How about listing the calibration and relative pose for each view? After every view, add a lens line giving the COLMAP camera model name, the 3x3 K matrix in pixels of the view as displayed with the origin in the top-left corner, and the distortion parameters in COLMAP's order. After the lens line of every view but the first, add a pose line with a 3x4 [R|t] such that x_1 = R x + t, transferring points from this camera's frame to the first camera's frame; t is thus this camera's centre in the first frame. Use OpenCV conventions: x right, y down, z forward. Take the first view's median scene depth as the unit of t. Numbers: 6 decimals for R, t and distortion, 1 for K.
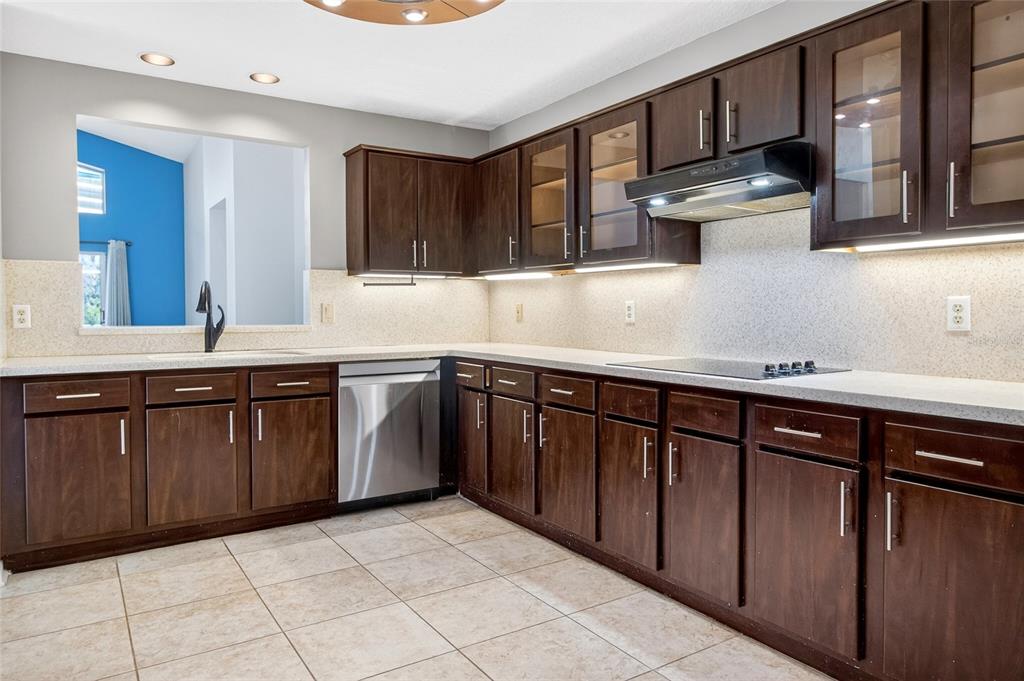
lens RADIAL K [[683.1, 0, 529.5], [0, 683.1, 325.2], [0, 0, 1]] dist [-0.002528, -0.001675]
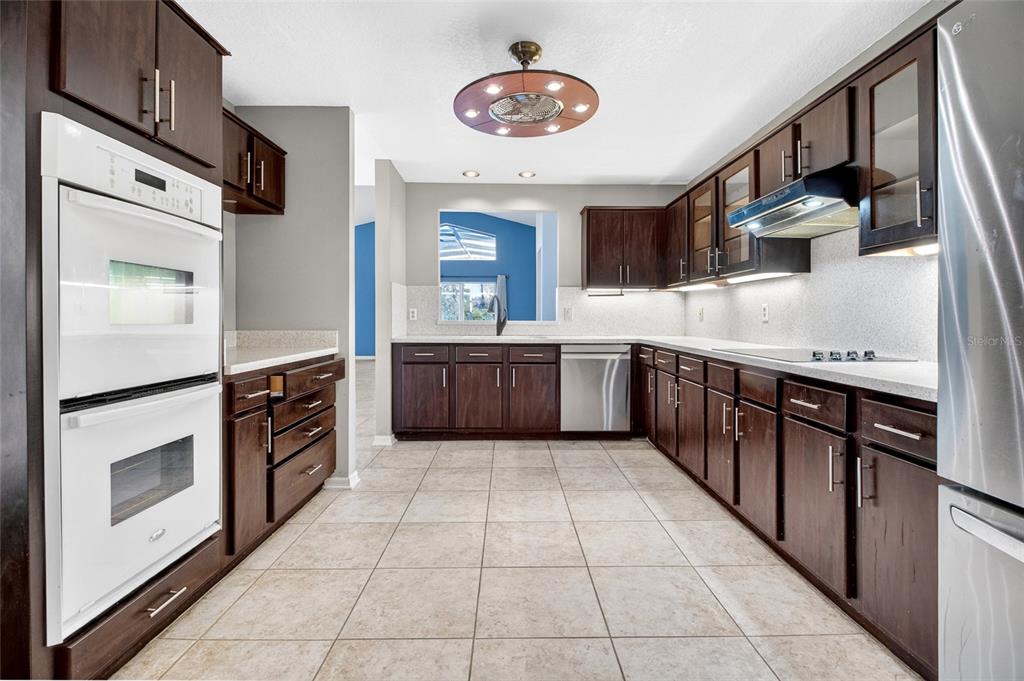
lens RADIAL K [[475.3, 0, 516.1], [0, 475.3, 326.1], [0, 0, 1]] dist [-0.001991, -0.014048]
pose [[0.845107, 0.014831, -0.534392, 0.260031], [-0.016725, 0.999859, 0.001299, 0.015031], [0.534336, 0.007840, 0.845236, -0.005659]]
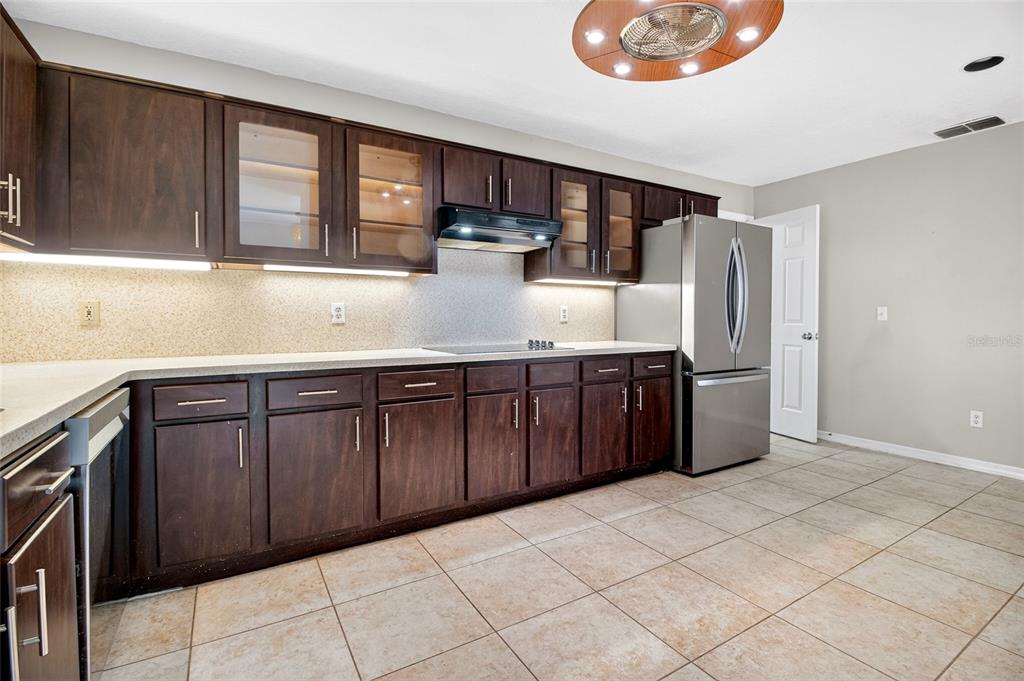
lens RADIAL K [[475.3, 0, 516.1], [0, 475.3, 326.1], [0, 0, 1]] dist [-0.001991, -0.014048]
pose [[0.040662, -0.026305, 0.998827, -0.671059], [0.020466, 0.999466, 0.025489, -0.013930], [-0.998963, 0.019406, 0.041179, 0.784963]]
